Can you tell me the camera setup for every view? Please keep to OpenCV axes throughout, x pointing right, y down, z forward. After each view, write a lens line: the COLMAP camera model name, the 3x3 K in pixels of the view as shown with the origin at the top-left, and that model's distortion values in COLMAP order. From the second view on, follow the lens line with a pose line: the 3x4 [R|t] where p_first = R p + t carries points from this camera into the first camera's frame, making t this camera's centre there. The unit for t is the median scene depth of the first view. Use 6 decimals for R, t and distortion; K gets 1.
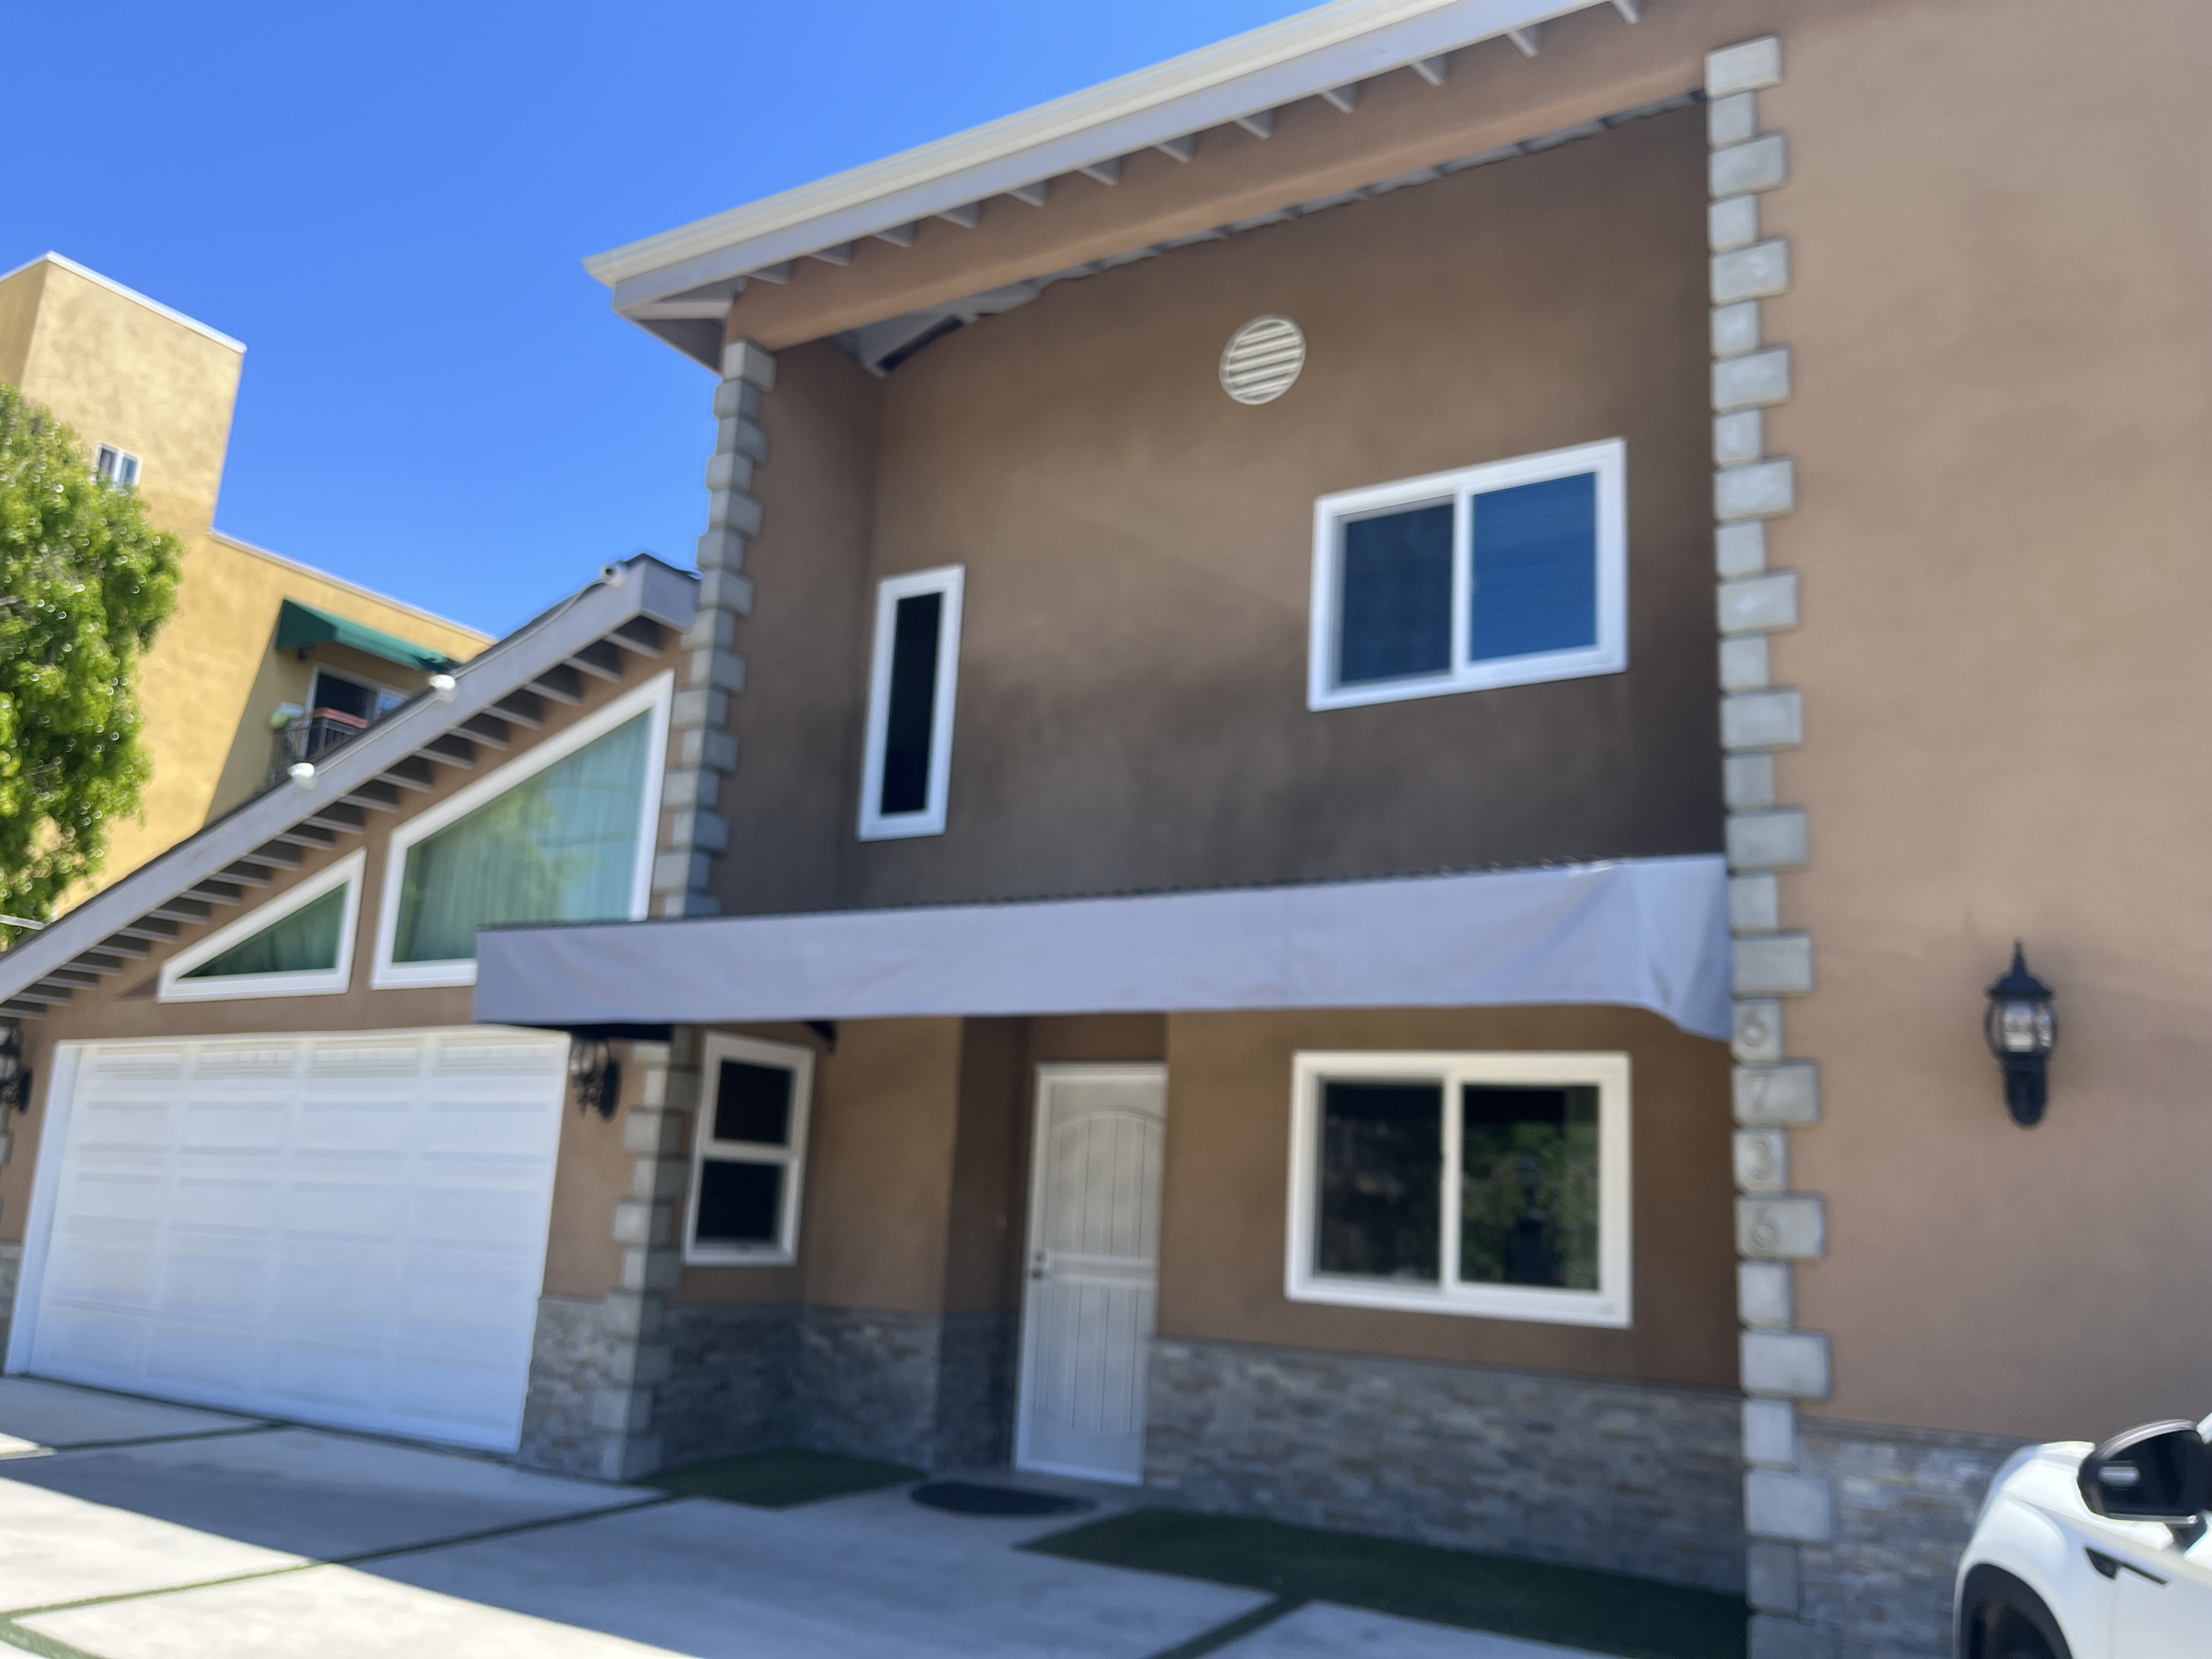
lens RADIAL K [[1666.7, 0, 1111.7], [0, 1666.7, 894.3], [0, 0, 1]] dist [0.108144, -0.142227]
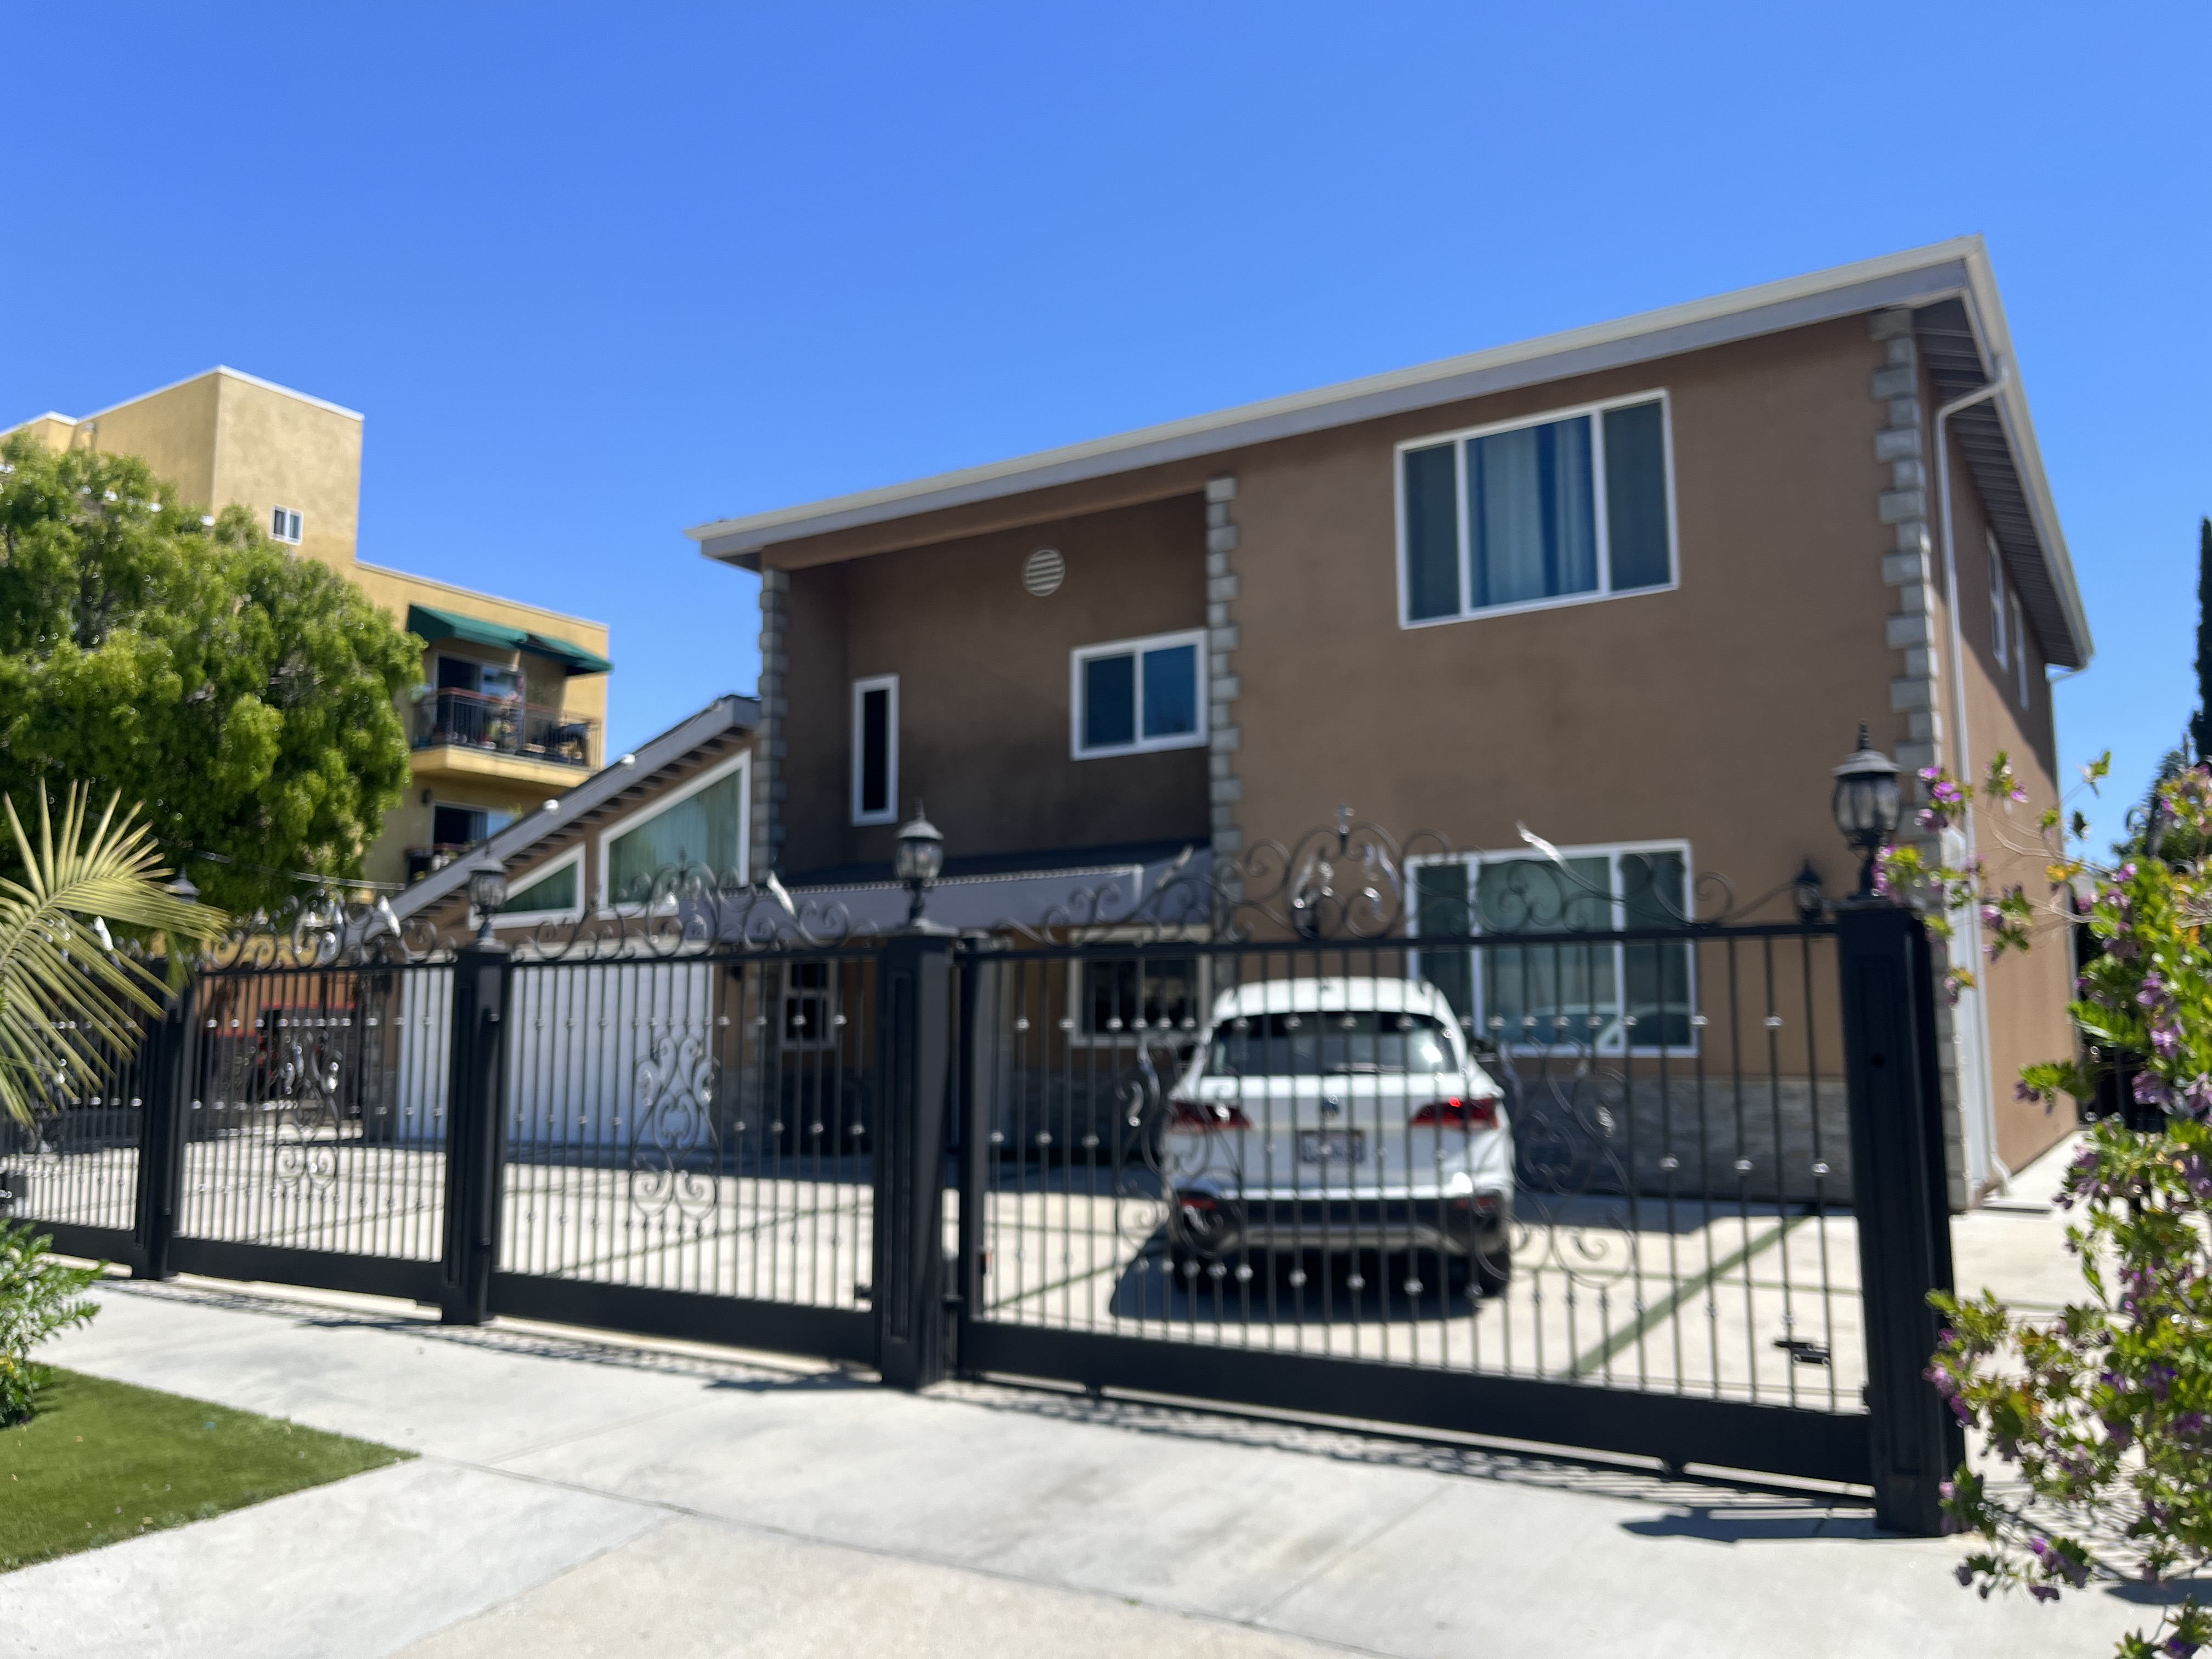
lens RADIAL K [[1718.6, 0, 1106.0], [0, 1718.6, 829.5], [0, 0, 1]] dist [0.057788, 0.004092]
pose [[0.998128, -0.060716, -0.007376, 0.144473], [0.061086, 0.995629, 0.070644, -0.145524], [0.003055, -0.070962, 0.997474, -0.908433]]
